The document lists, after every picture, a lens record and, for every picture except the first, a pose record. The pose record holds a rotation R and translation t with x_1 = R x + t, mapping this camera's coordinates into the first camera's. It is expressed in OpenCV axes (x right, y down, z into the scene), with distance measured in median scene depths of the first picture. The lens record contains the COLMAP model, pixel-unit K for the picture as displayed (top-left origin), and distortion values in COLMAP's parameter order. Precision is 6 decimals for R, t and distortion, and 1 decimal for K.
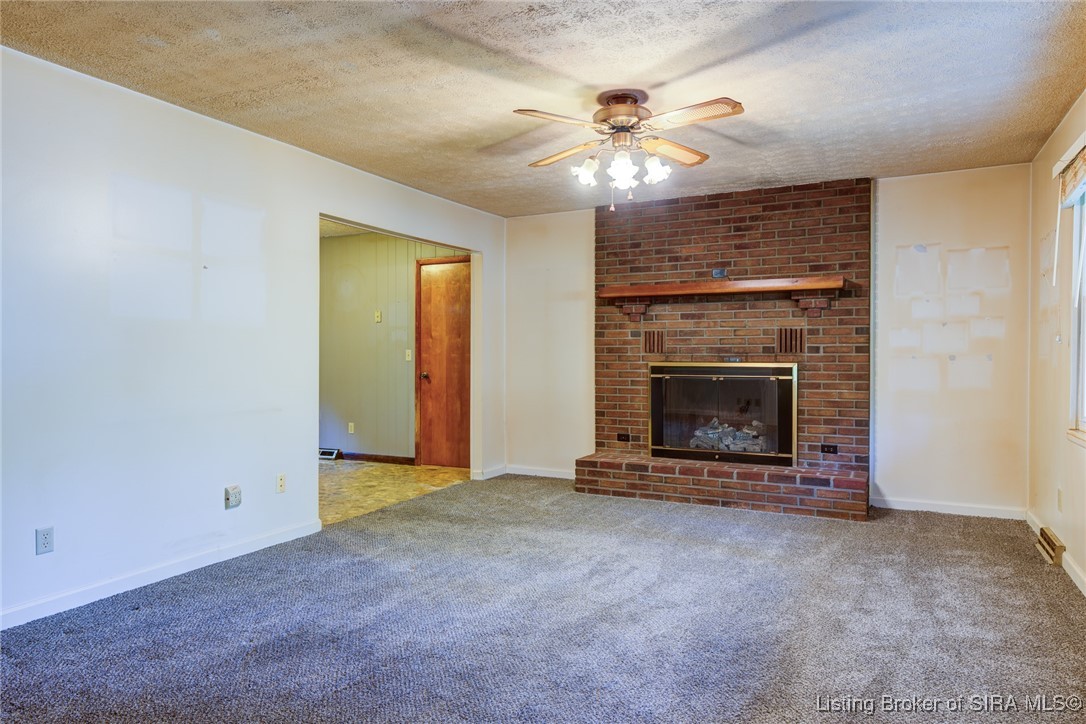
lens RADIAL K [[699.1, 0, 540.8], [0, 699.1, 361.9], [0, 0, 1]] dist [0.021259, 0.002624]
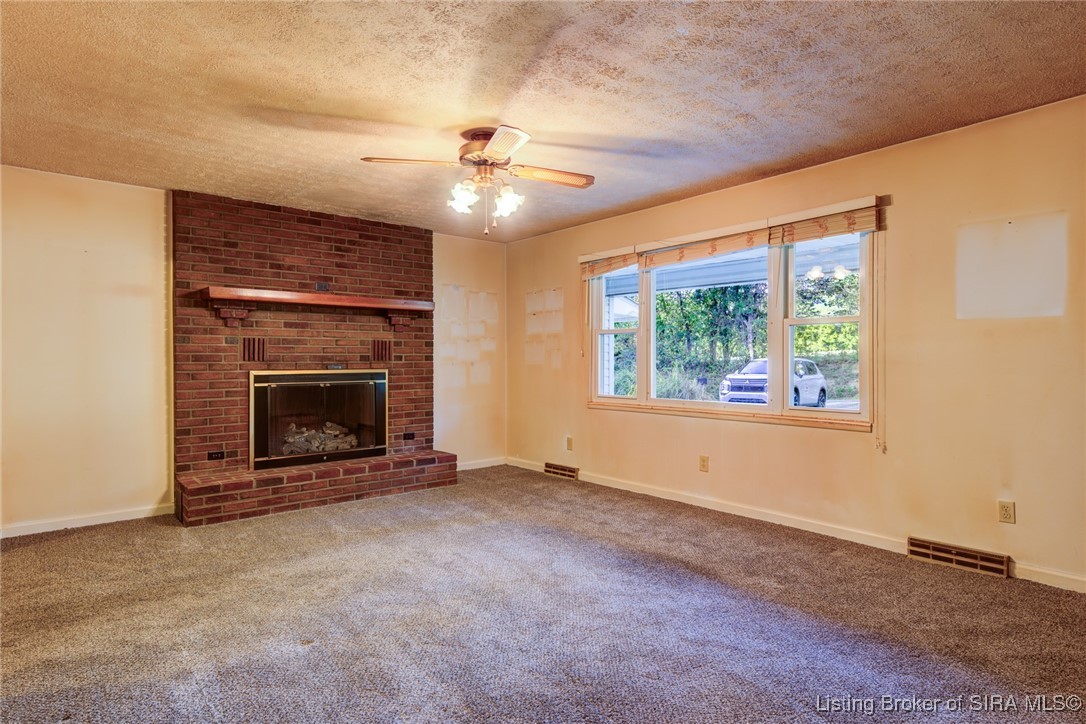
lens RADIAL K [[591.2, 0, 543.6], [0, 591.2, 361.1], [0, 0, 1]] dist [0.010035, 0.001906]
pose [[0.382208, -0.001788, 0.924075, -0.486721], [0.015302, 0.999873, -0.004394, -0.003475], [-0.923950, 0.015820, 0.382187, 0.365501]]
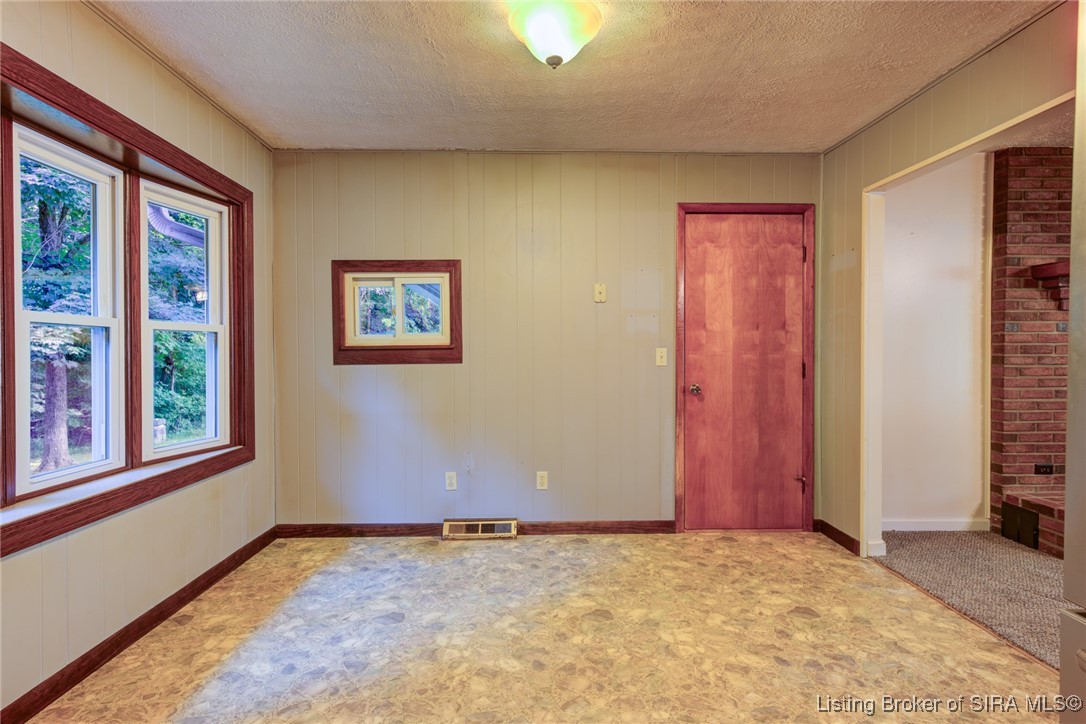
lens RADIAL K [[565.9, 0, 544.9], [0, 565.9, 362.1], [0, 0, 1]] dist [0.016950, 0.000732]
pose [[0.874766, -0.006703, 0.484499, -0.718486], [0.005286, 0.999977, 0.004291, -0.010287], [-0.484517, -0.001192, 0.874781, 0.835462]]
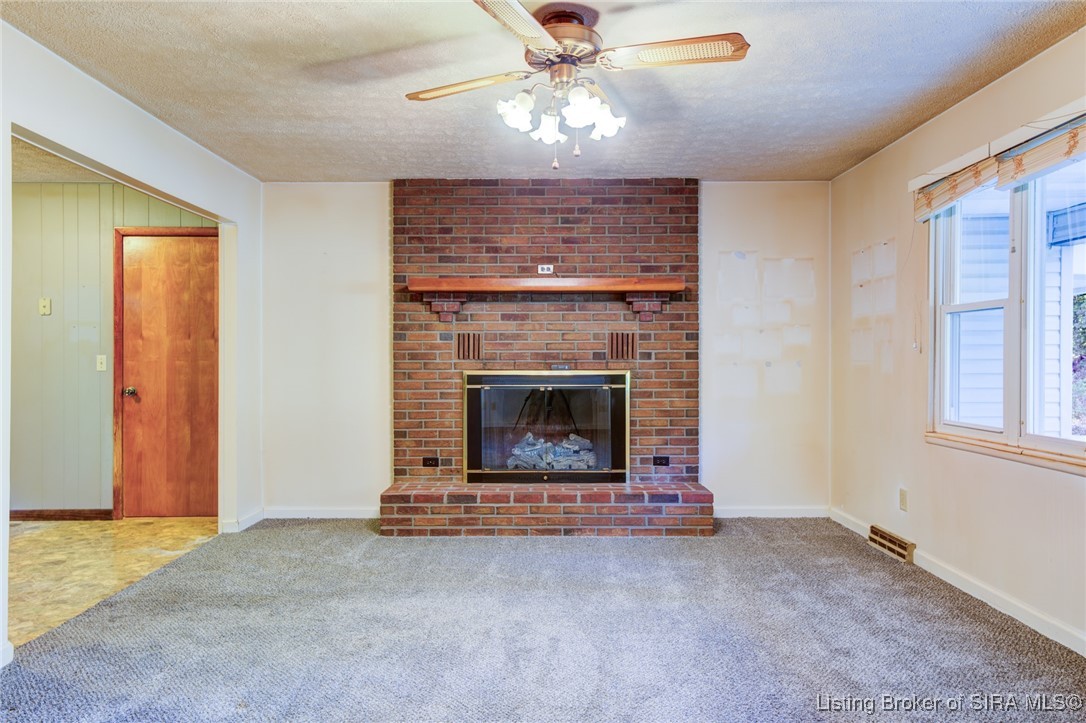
lens RADIAL K [[708.1, 0, 542.0], [0, 708.1, 361.1], [0, 0, 1]] dist [0.021231, 0.000935]
pose [[0.890553, -0.001338, 0.454878, -0.166324], [0.006564, 0.999929, -0.009908, -0.002042], [-0.454832, 0.011810, 0.890499, 0.223014]]
